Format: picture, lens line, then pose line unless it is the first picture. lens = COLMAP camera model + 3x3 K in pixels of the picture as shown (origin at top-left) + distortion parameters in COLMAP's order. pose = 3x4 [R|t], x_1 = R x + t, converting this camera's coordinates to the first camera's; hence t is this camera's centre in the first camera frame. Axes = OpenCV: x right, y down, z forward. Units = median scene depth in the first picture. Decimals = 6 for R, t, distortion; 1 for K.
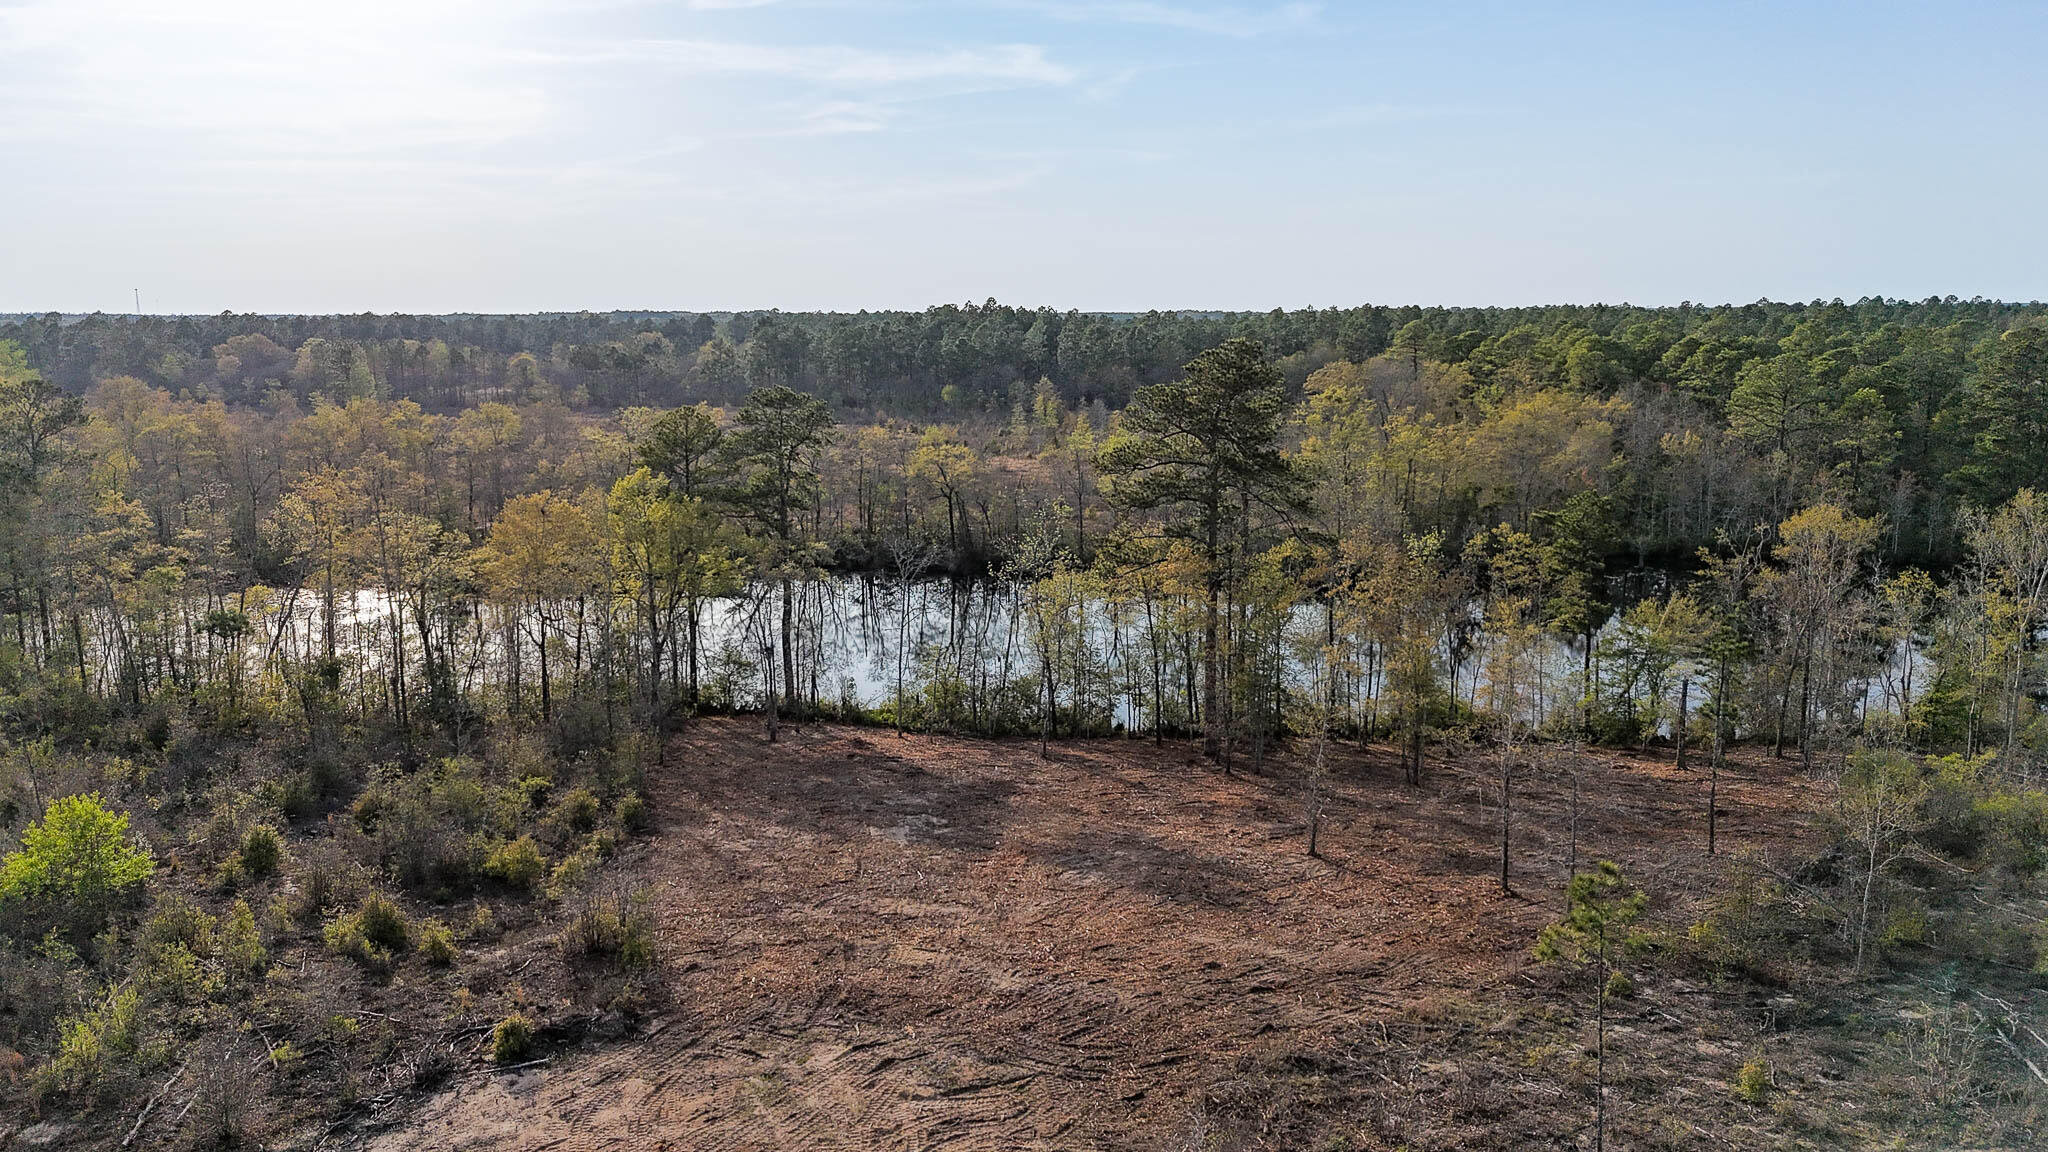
lens RADIAL K [[1549.5, 0, 1014.5], [0, 1549.5, 571.0], [0, 0, 1]] dist [0.037254, -0.027183]
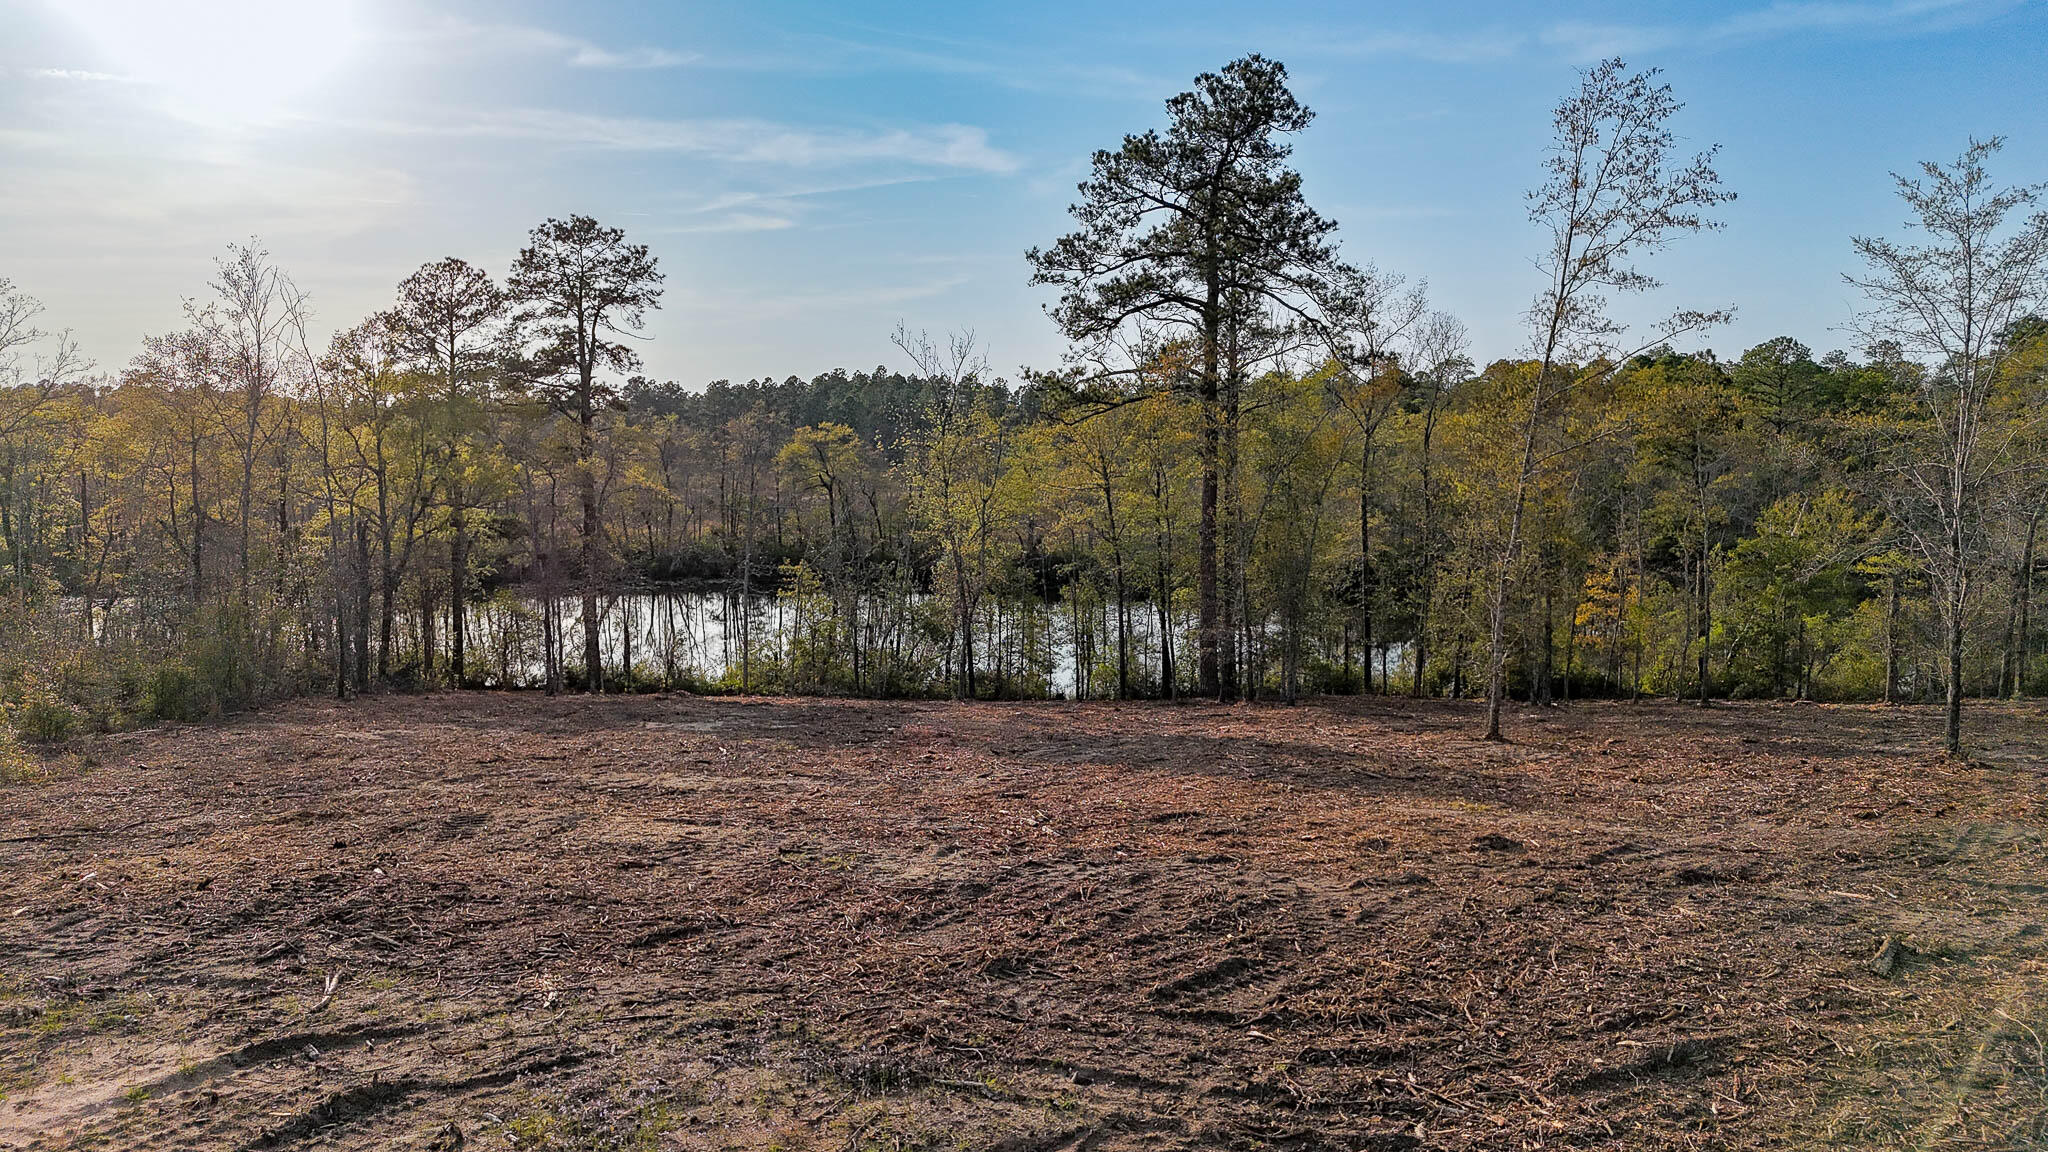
lens RADIAL K [[1549.5, 0, 1028.7], [0, 1549.5, 579.9], [0, 0, 1]] dist [0.037254, -0.027183]
pose [[0.996840, -0.001393, 0.079419, -0.007522], [0.006825, 0.997650, -0.068169, 0.193408], [-0.079137, 0.068496, 0.994508, 0.577791]]
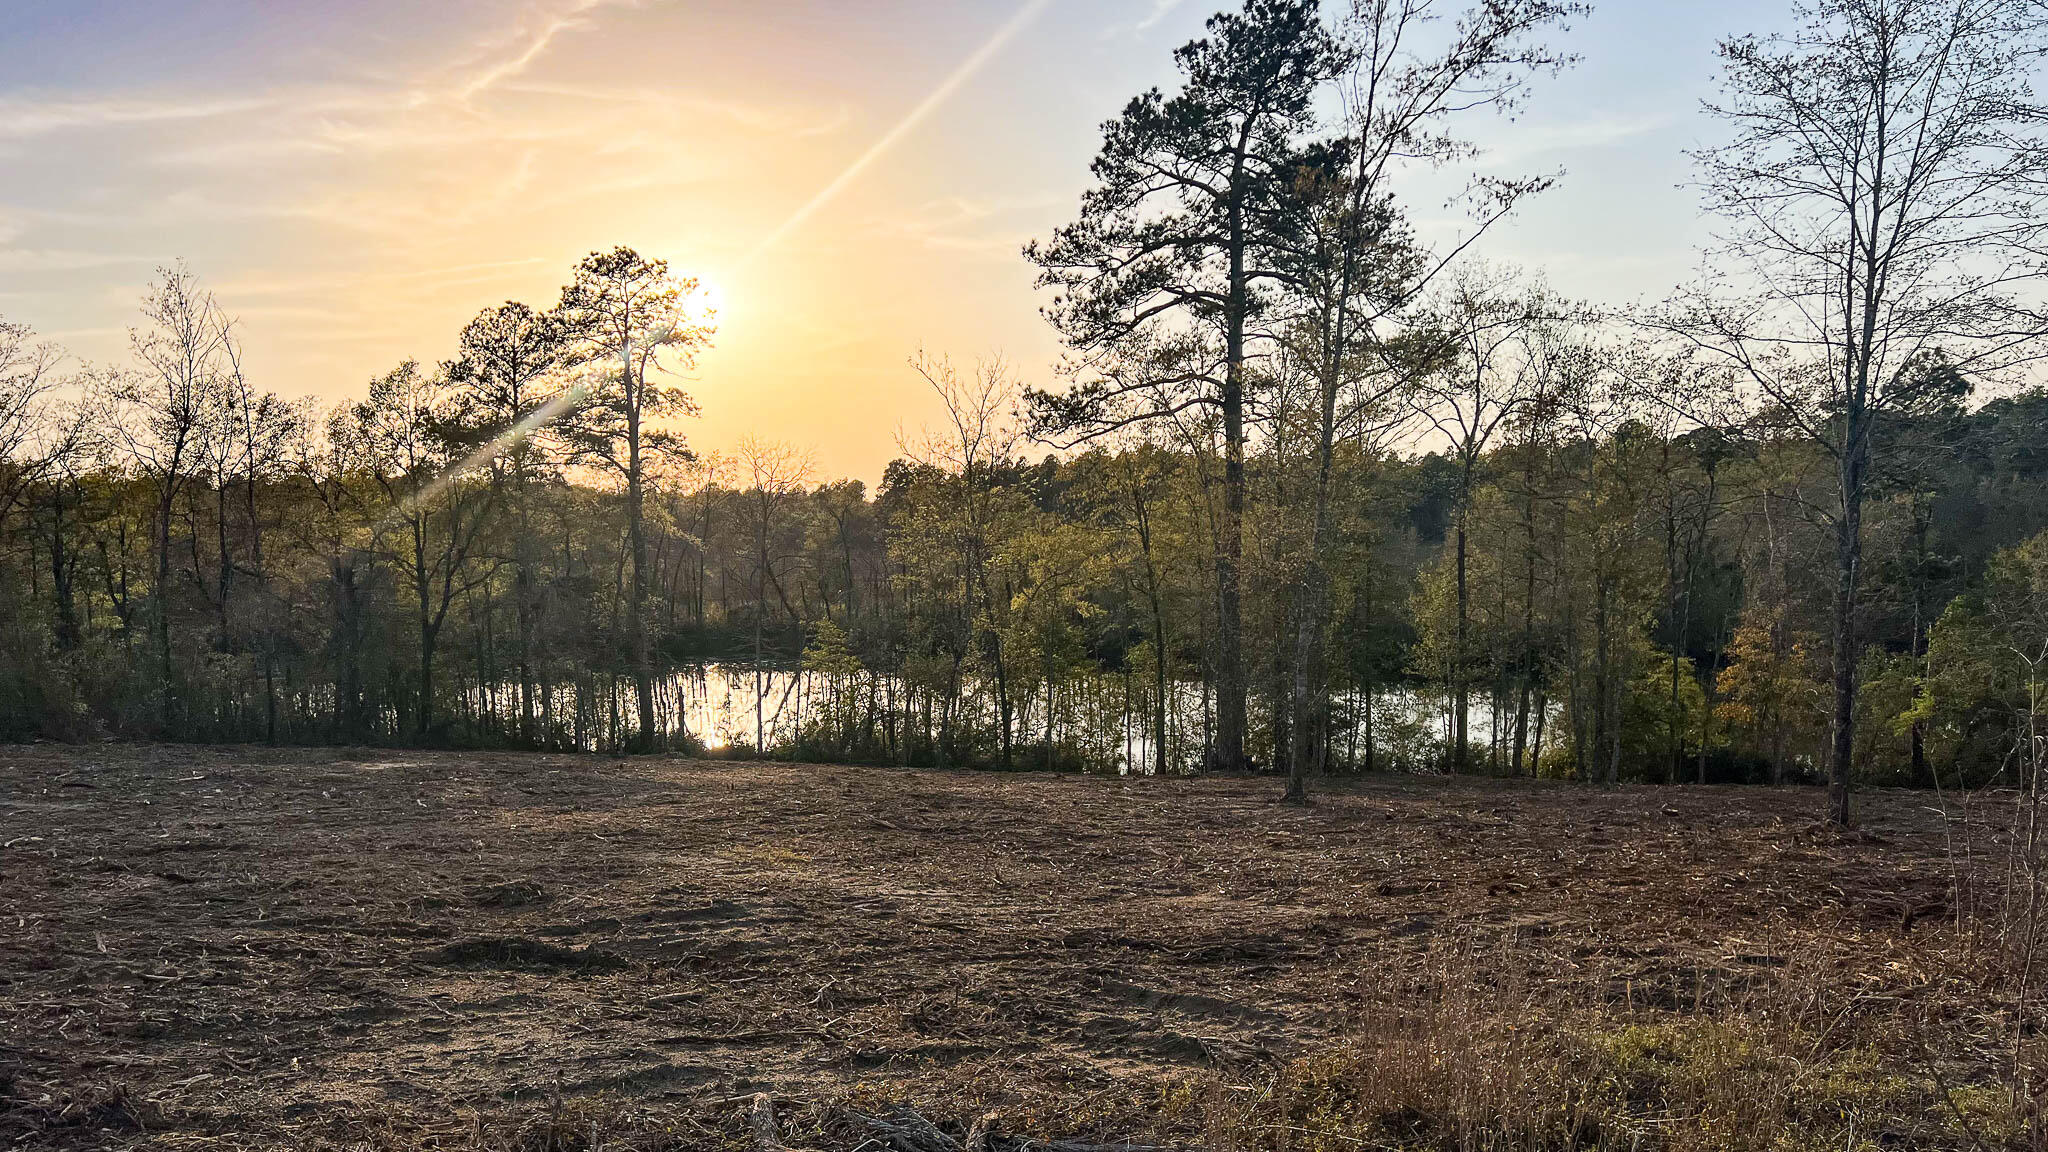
lens RADIAL K [[1622.2, 0, 977.6], [0, 1622.2, 764.7], [0, 0, 1]] dist [0.044347, -0.042823]
pose [[0.989359, 0.016215, -0.144587, 0.206454], [-0.018424, 0.999733, -0.013947, 0.217307], [0.144322, 0.016463, 0.989394, 0.675251]]
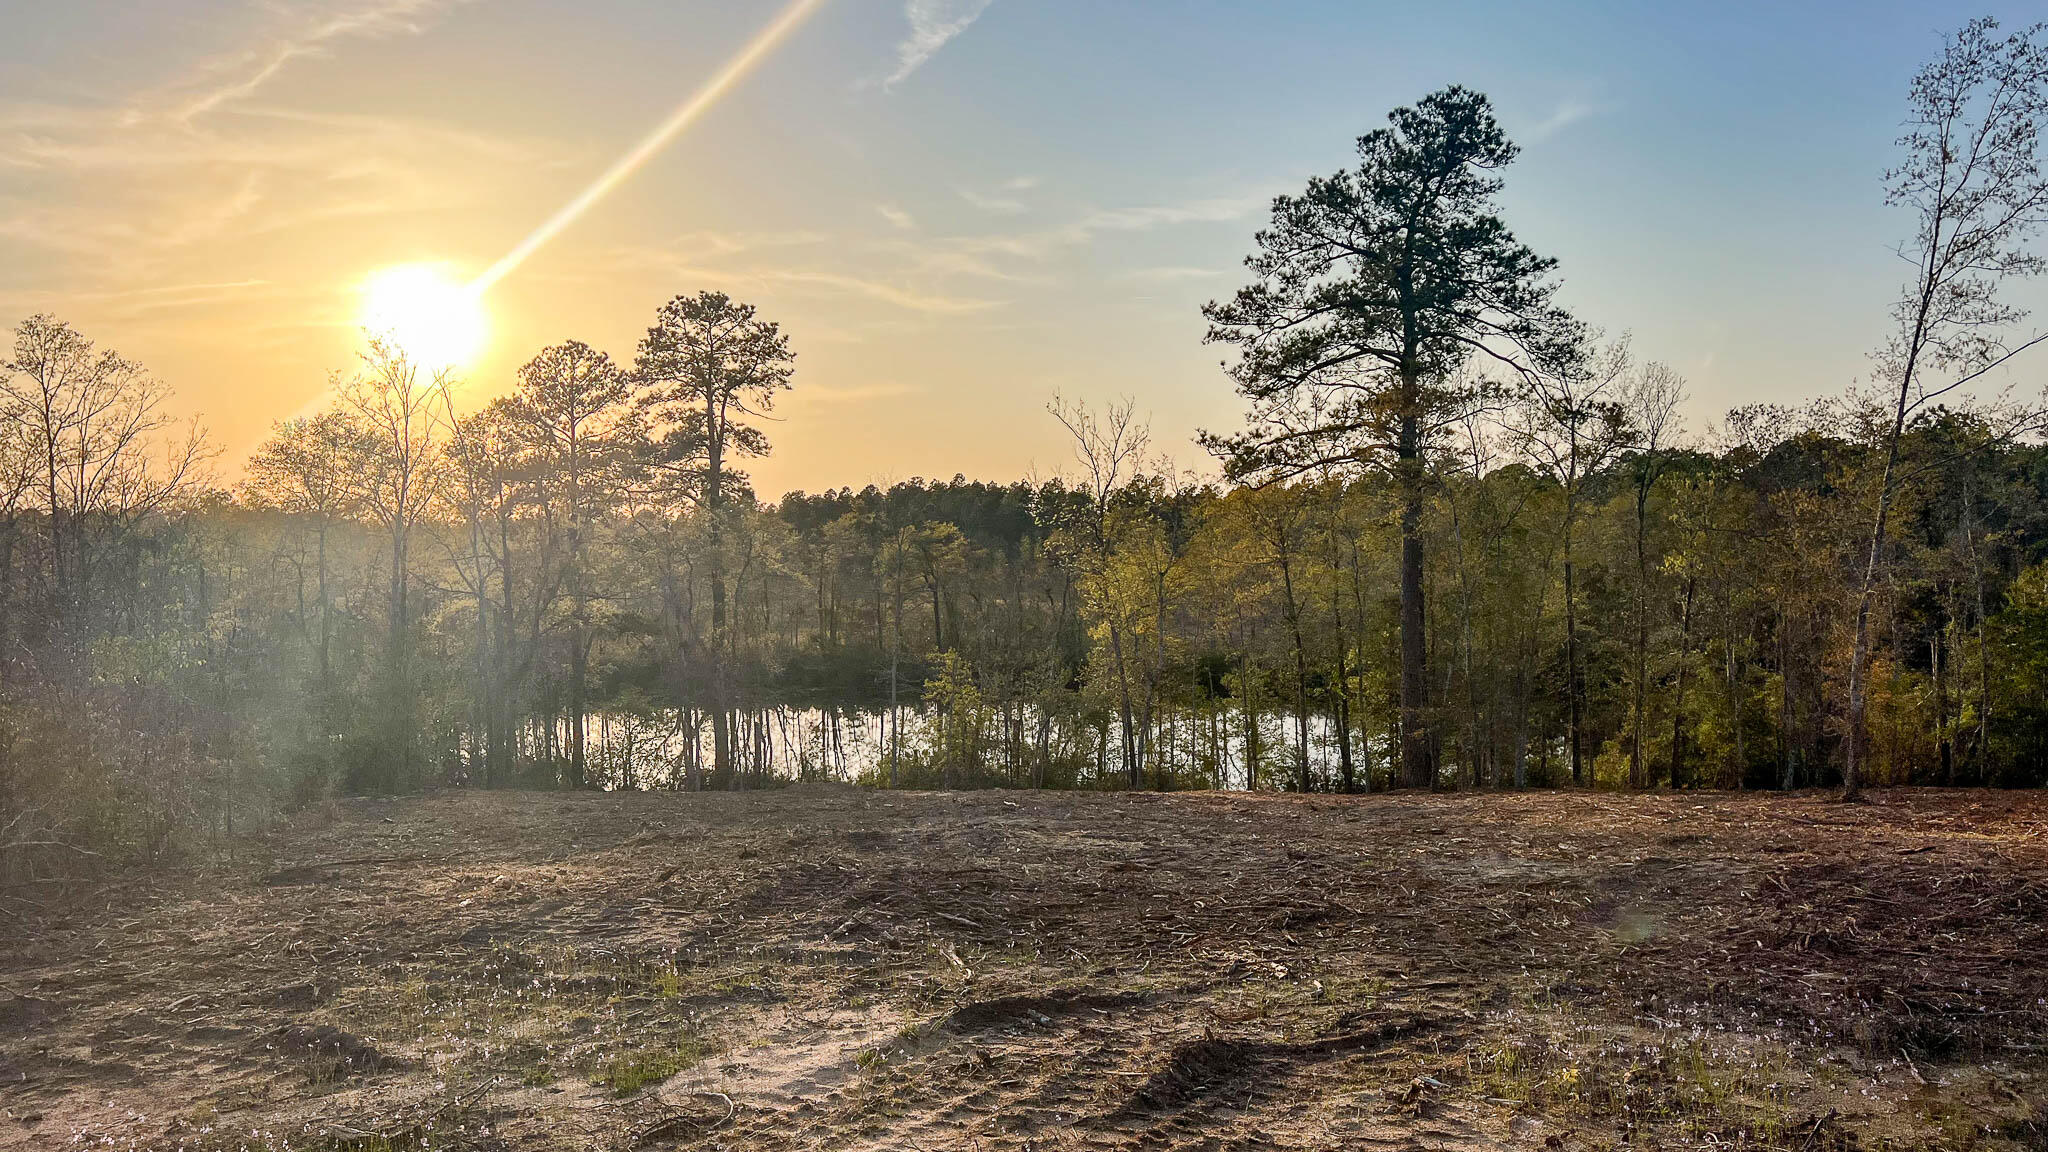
lens RADIAL K [[1622.2, 0, 1015.2], [0, 1622.2, 618.1], [0, 0, 1]] dist [0.044347, -0.042823]
pose [[0.999589, -0.011628, 0.026187, -0.077212], [0.014678, 0.992732, -0.119447, 0.216275], [-0.024608, 0.119782, 0.992495, 0.624004]]
